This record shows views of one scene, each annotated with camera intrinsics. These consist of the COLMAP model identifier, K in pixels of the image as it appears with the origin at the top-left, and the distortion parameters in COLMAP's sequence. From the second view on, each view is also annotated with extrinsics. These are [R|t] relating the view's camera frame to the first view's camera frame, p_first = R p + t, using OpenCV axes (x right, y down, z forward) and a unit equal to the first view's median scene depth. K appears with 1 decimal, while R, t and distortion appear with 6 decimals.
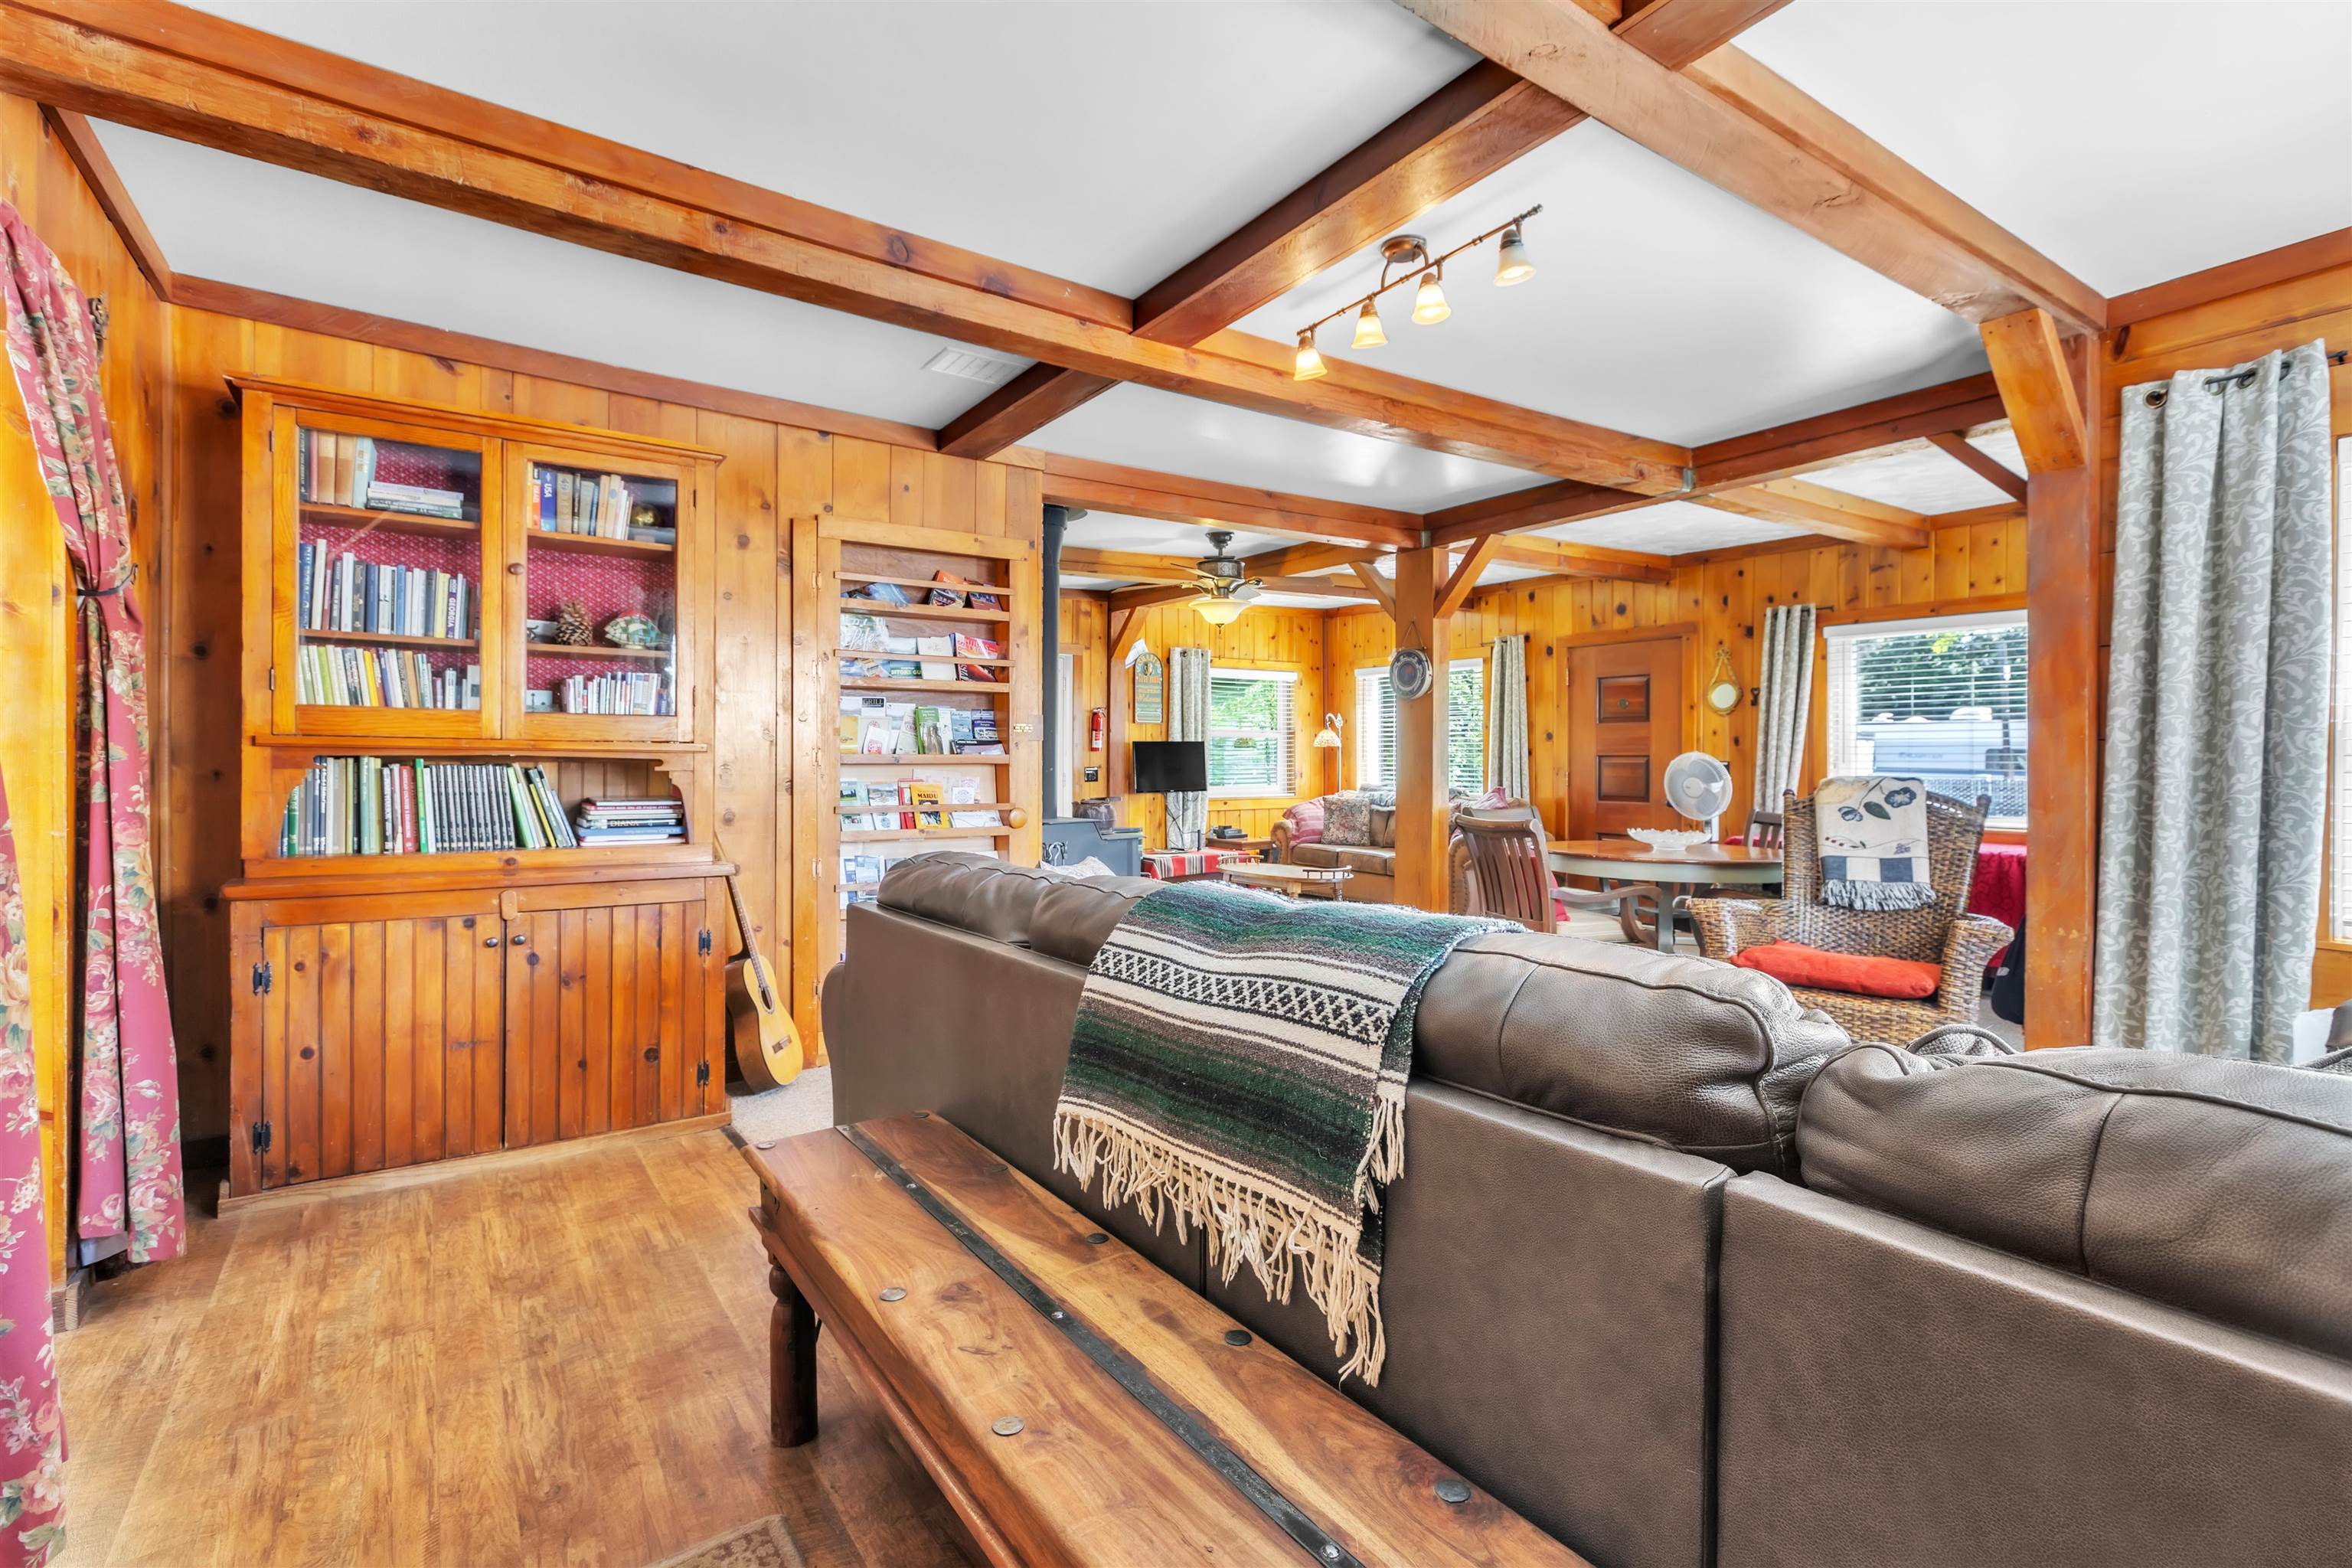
lens RADIAL K [[1065.3, 0, 1170.7], [0, 1065.3, 774.7], [0, 0, 1]] dist [0.003061, -0.000001]
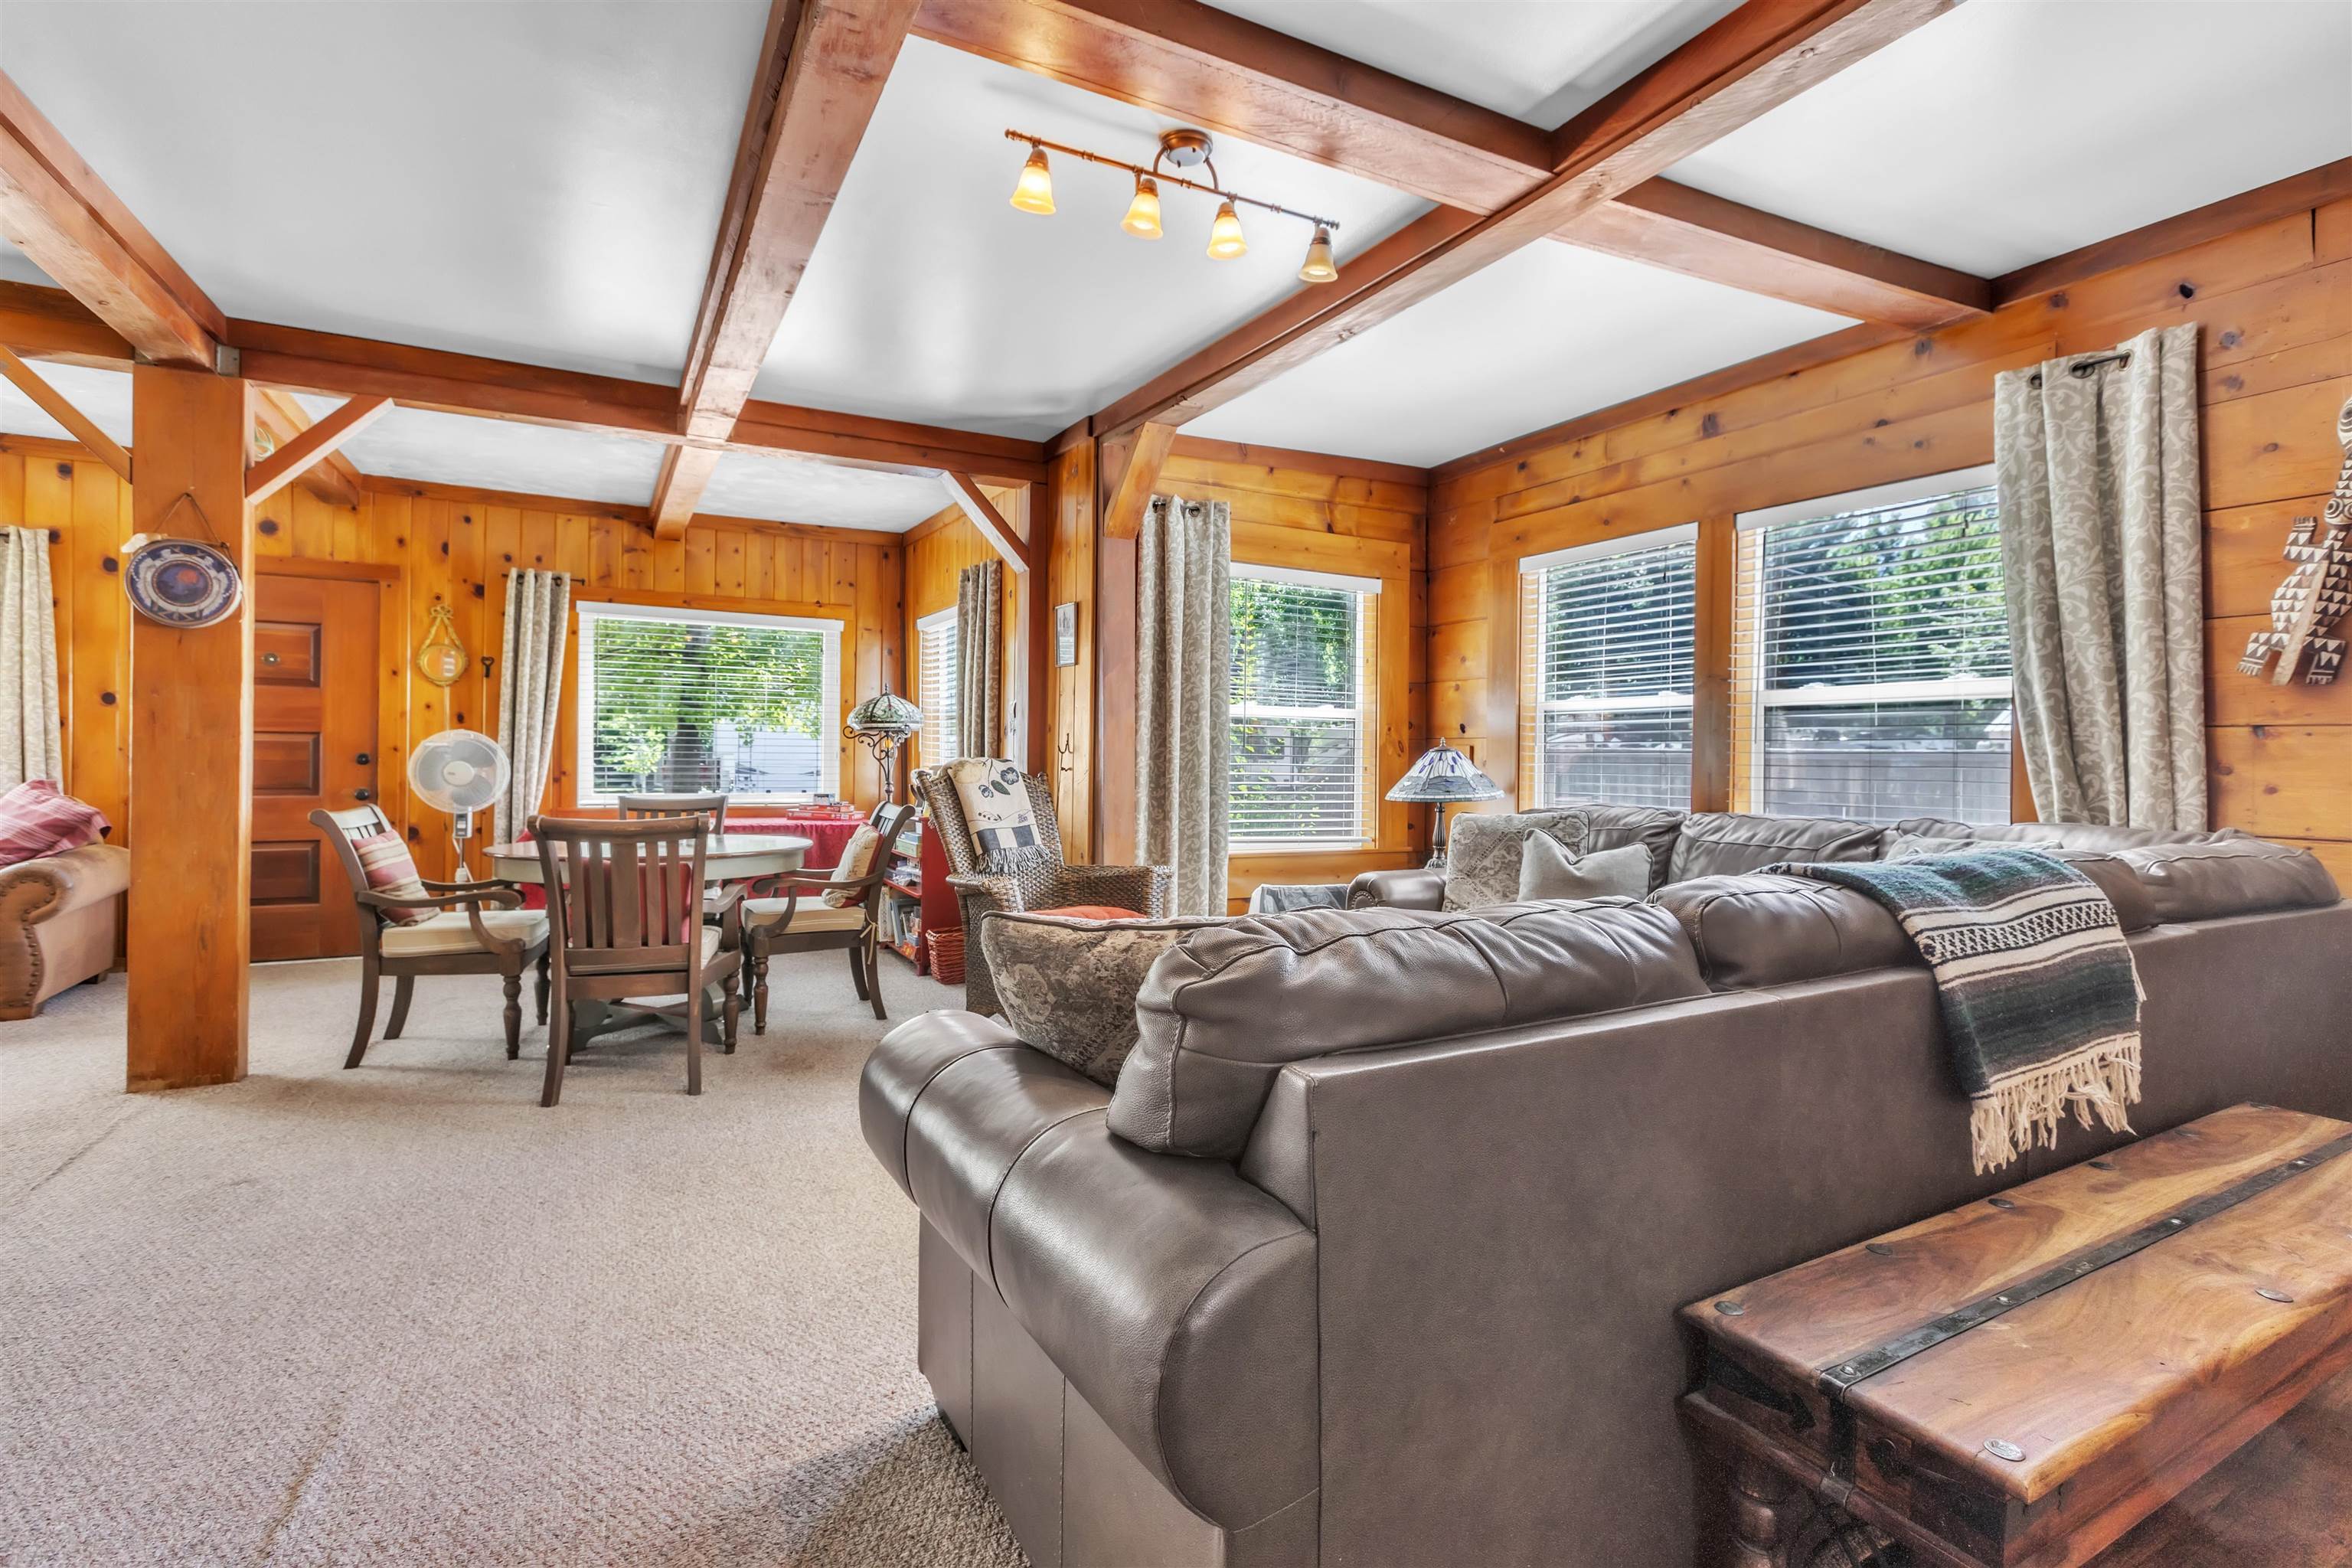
lens RADIAL K [[1065.3, 0, 1170.7], [0, 1065.3, 774.7], [0, 0, 1]] dist [0.003061, -0.000001]
pose [[0.113871, -0.019695, 0.993300, -0.285879], [0.002376, 0.999806, 0.019551, -0.002115], [-0.993493, 0.000133, 0.113896, 0.404448]]
